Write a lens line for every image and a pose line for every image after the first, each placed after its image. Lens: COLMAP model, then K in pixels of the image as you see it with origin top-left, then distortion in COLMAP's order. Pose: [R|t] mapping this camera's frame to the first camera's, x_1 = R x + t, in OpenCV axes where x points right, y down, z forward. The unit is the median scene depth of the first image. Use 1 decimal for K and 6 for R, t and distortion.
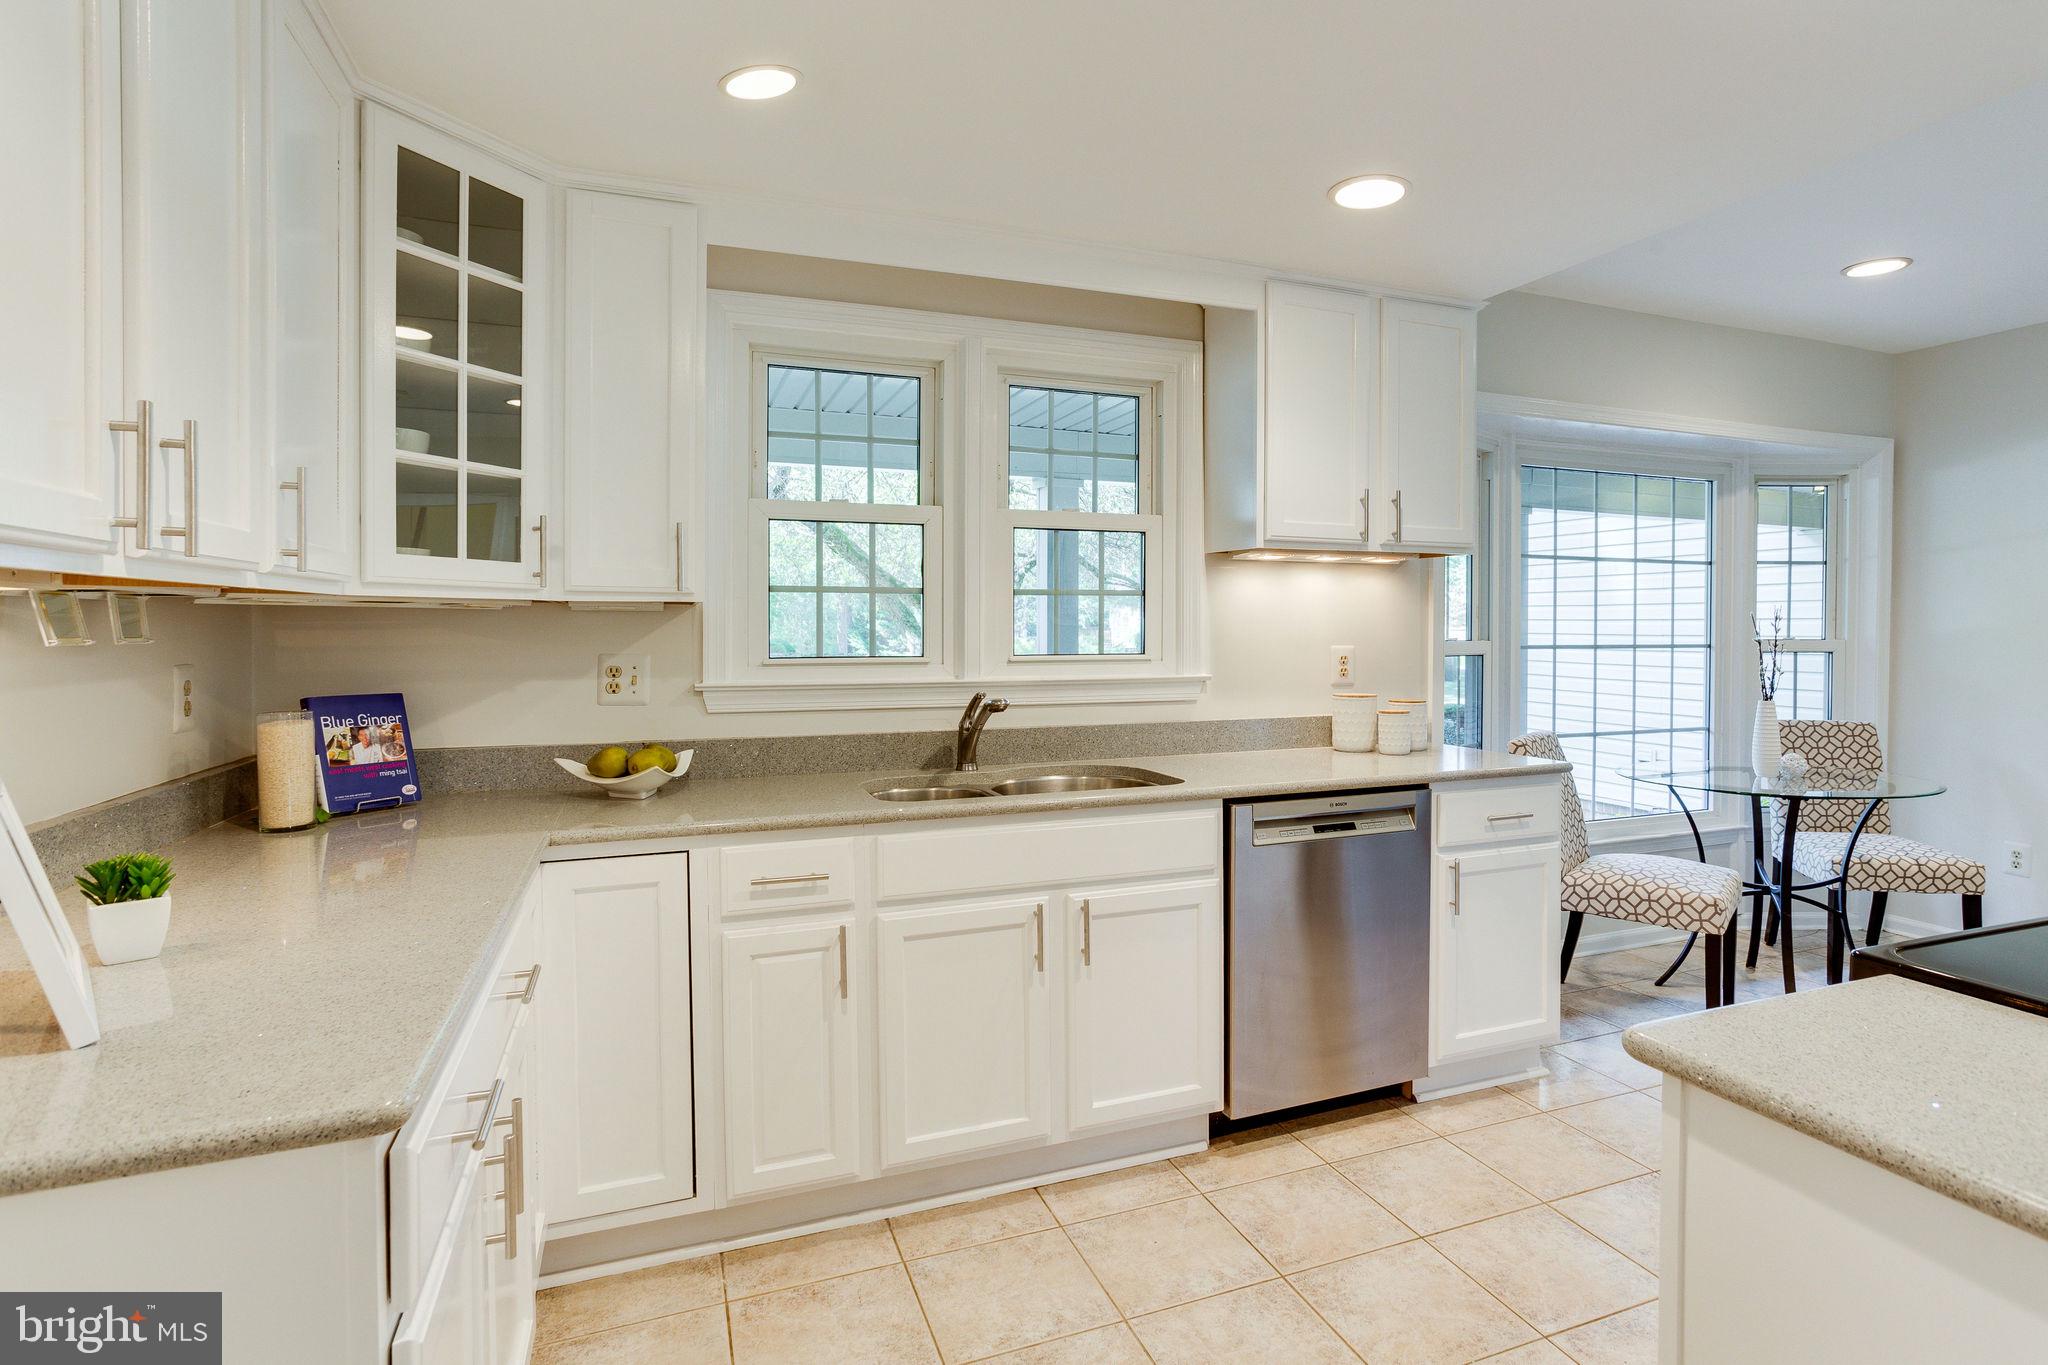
lens RADIAL K [[1065.0, 0, 1087.7], [0, 1065.0, 638.2], [0, 0, 1]] dist [-0.057799, 0.039420]
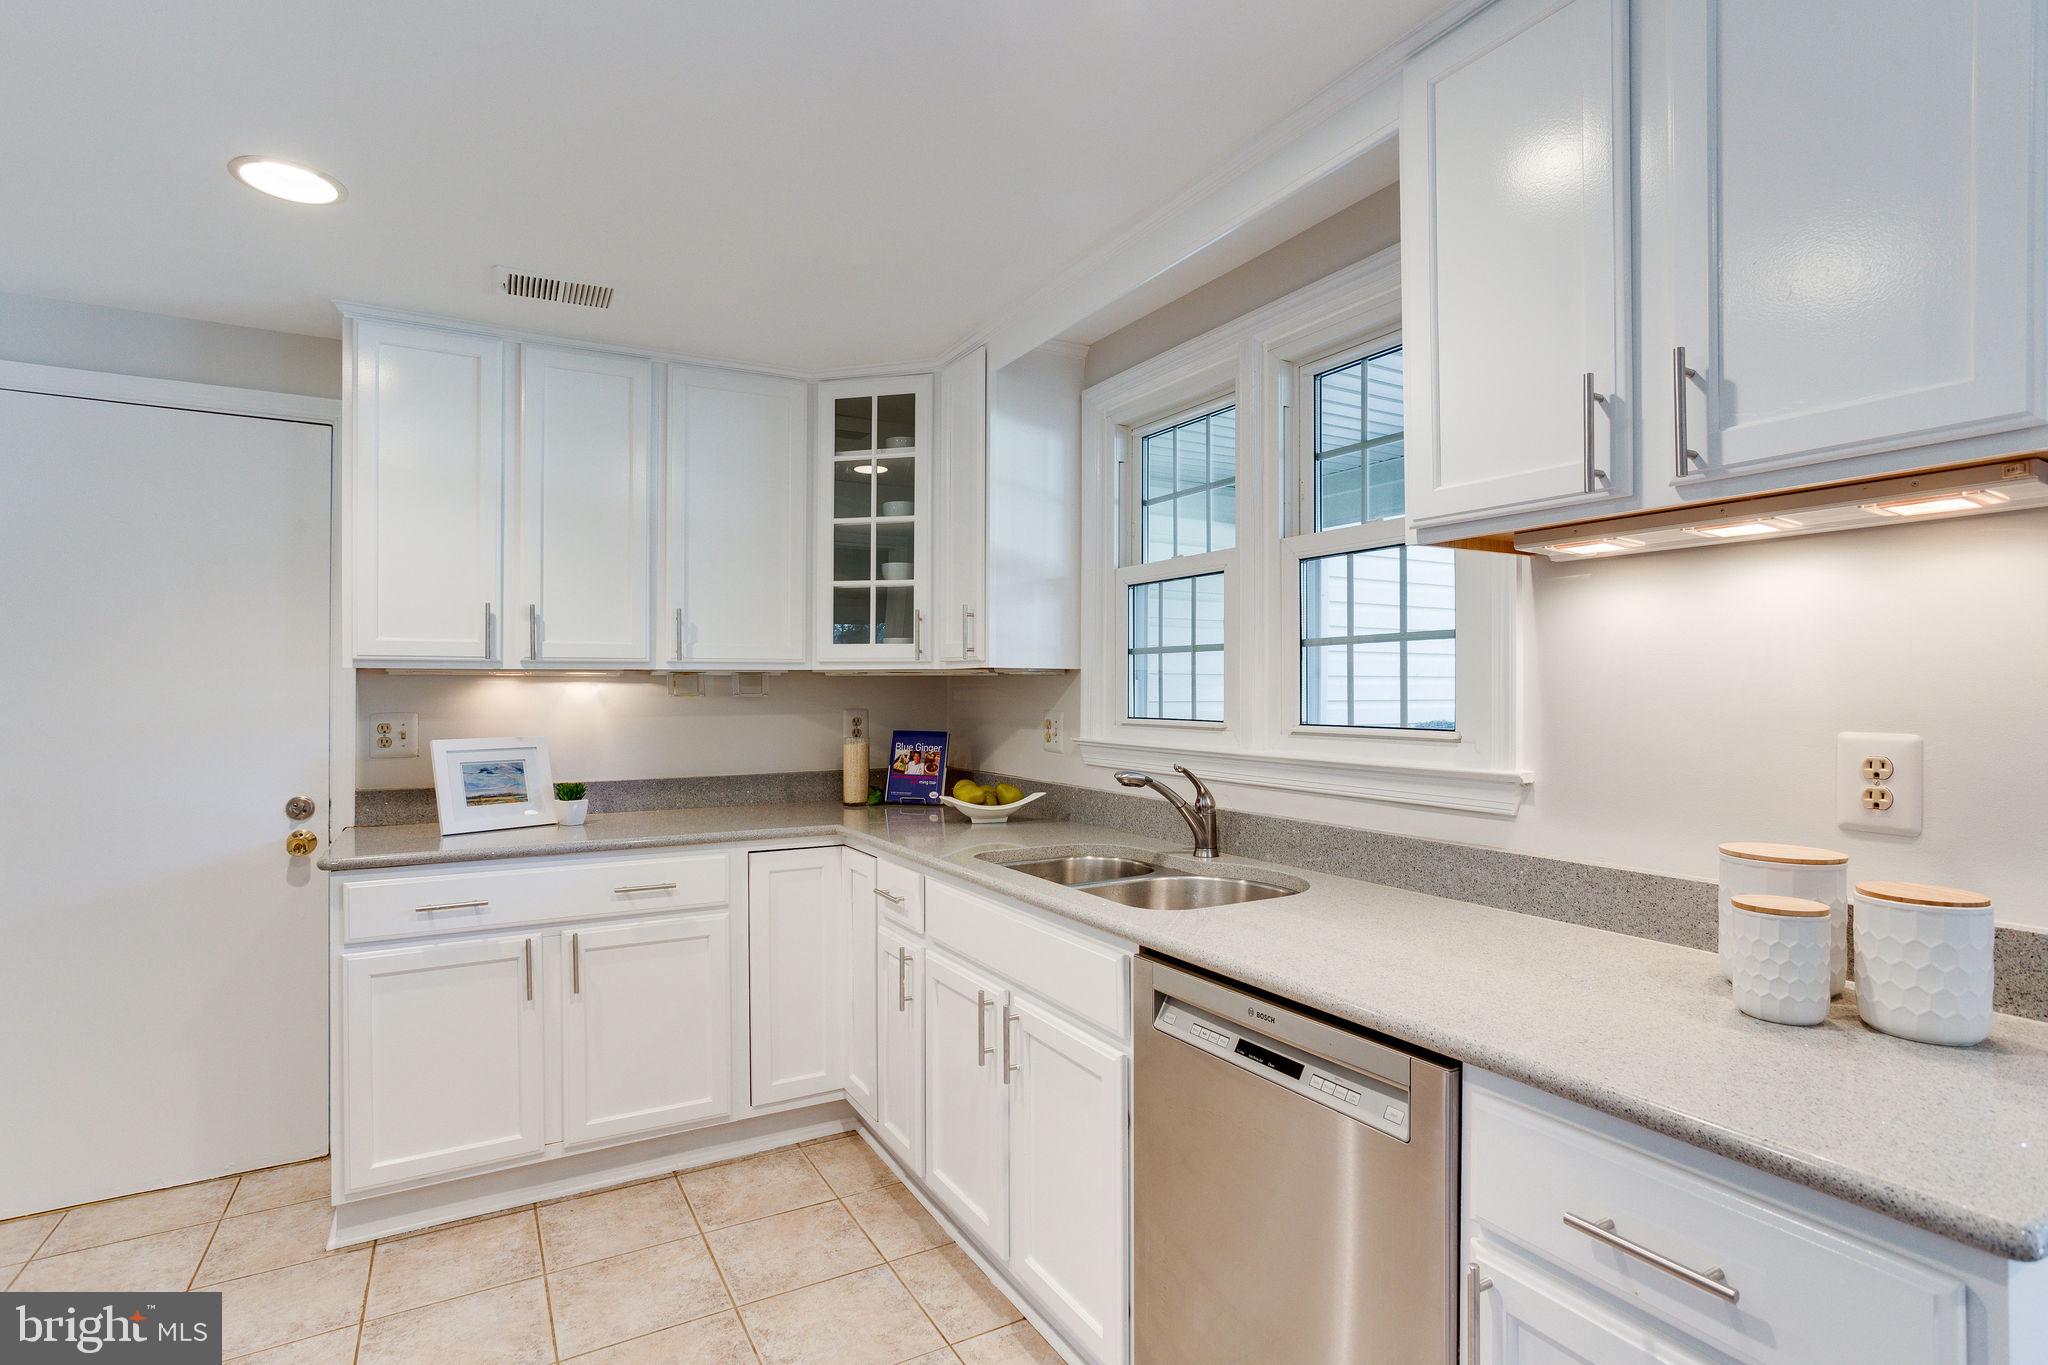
lens RADIAL K [[1028.8, 0, 1050.9], [0, 1028.8, 685.5], [0, 0, 1]] dist [-0.051919, 0.034502]
pose [[0.141630, -0.004350, -0.989910, 0.699938], [-0.011296, 0.999918, -0.006010, -0.006365], [0.989855, 0.012033, 0.141569, 0.777982]]
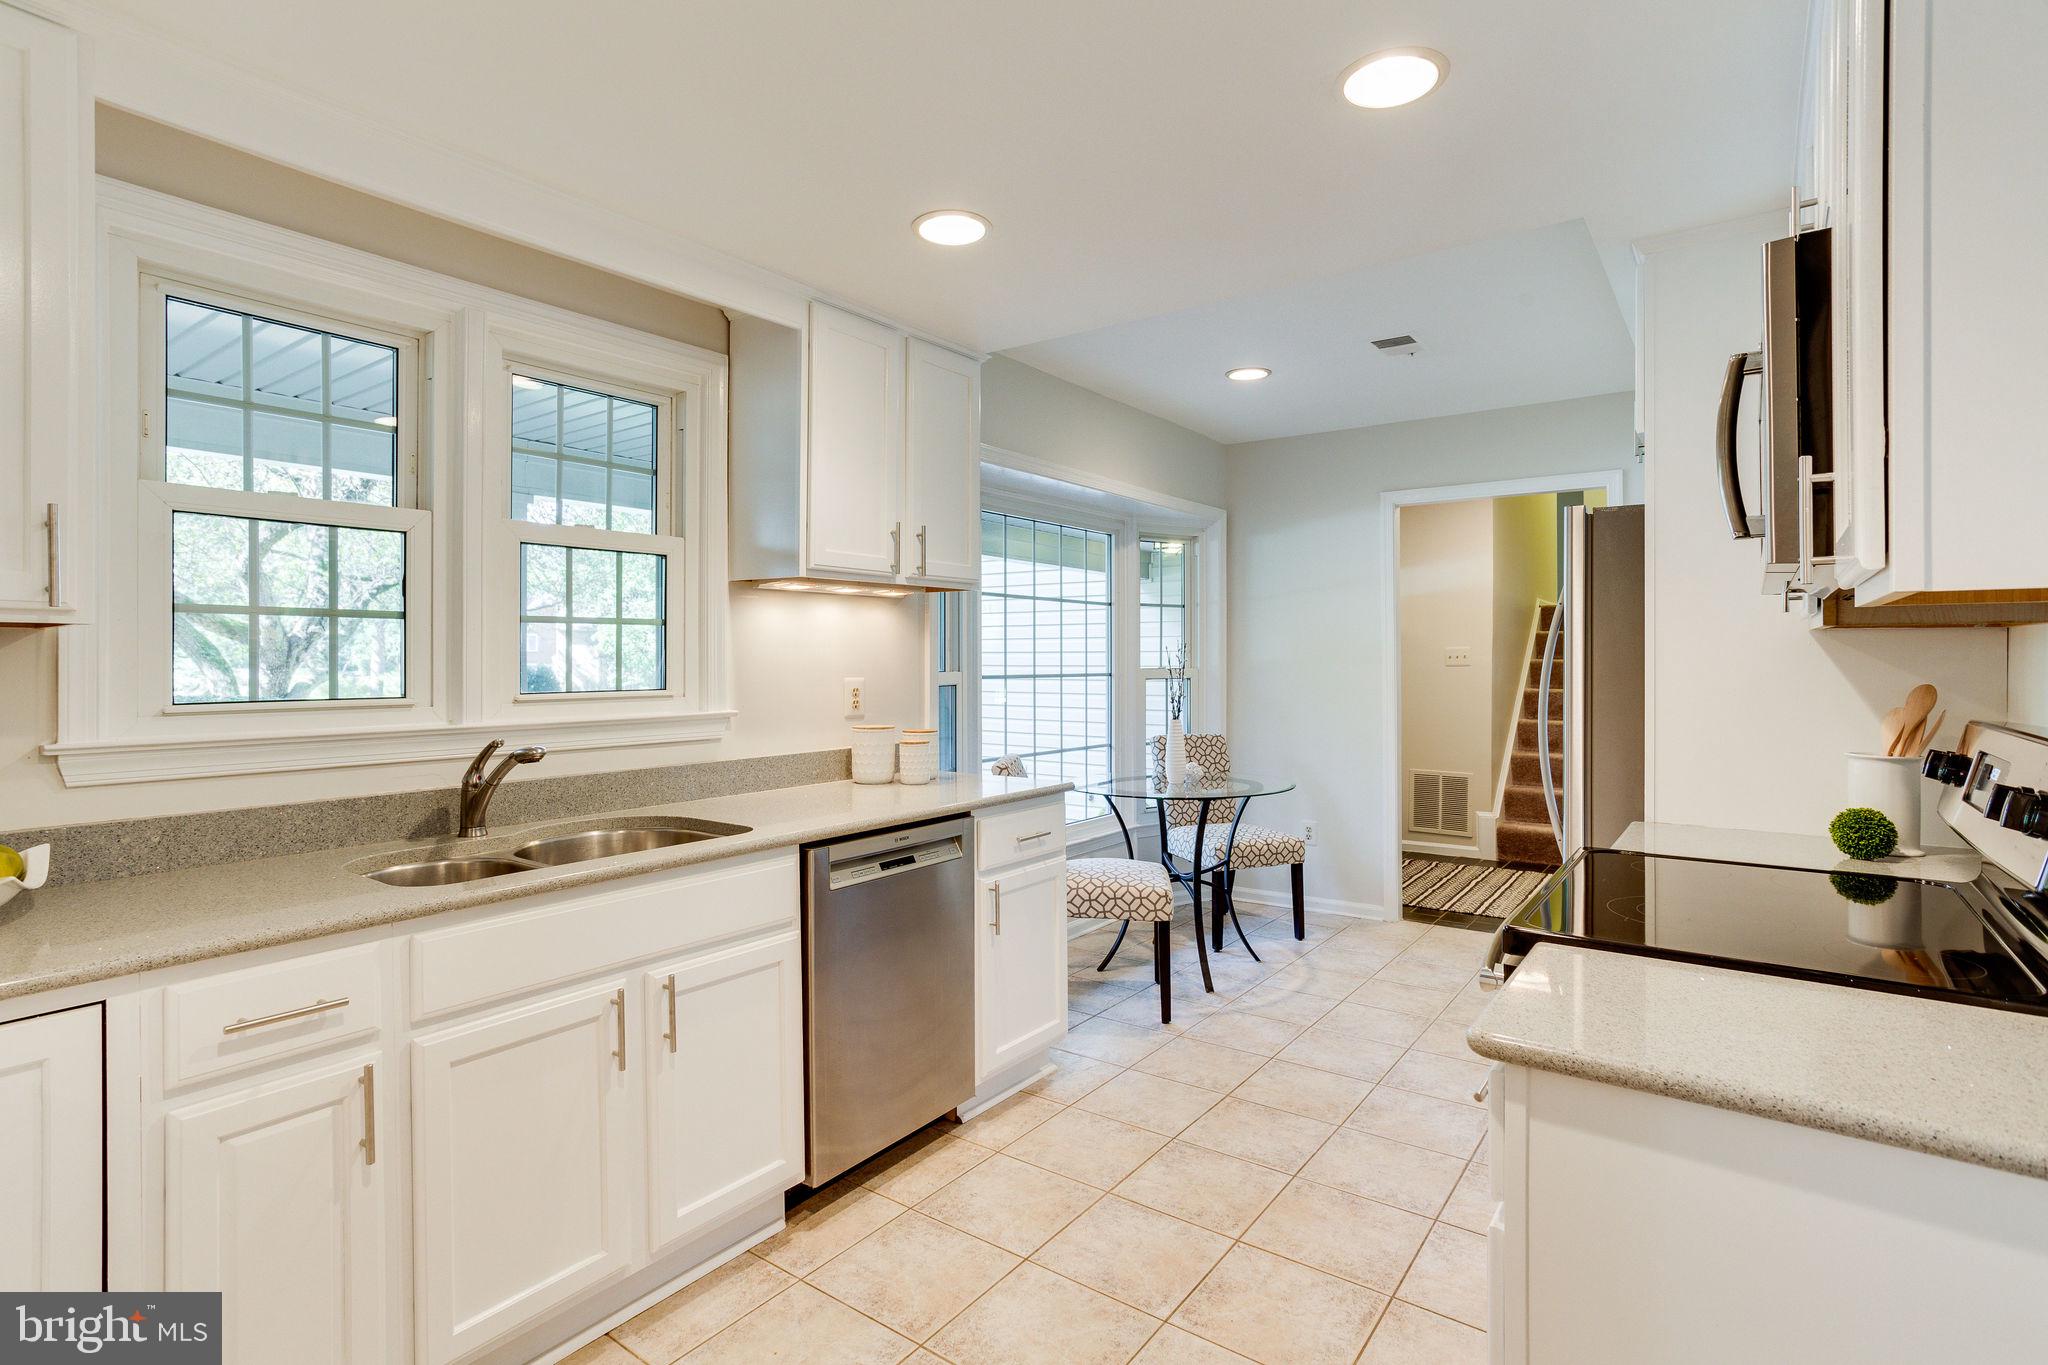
lens RADIAL K [[1018.4, 0, 998.9], [0, 1018.4, 651.5], [0, 0, 1]] dist [-0.050276, 0.034438]
pose [[0.860455, 0.002079, 0.509522, -0.159929], [0.007113, 0.999845, -0.016092, -0.001958], [-0.509477, 0.017471, 0.860307, 0.129104]]
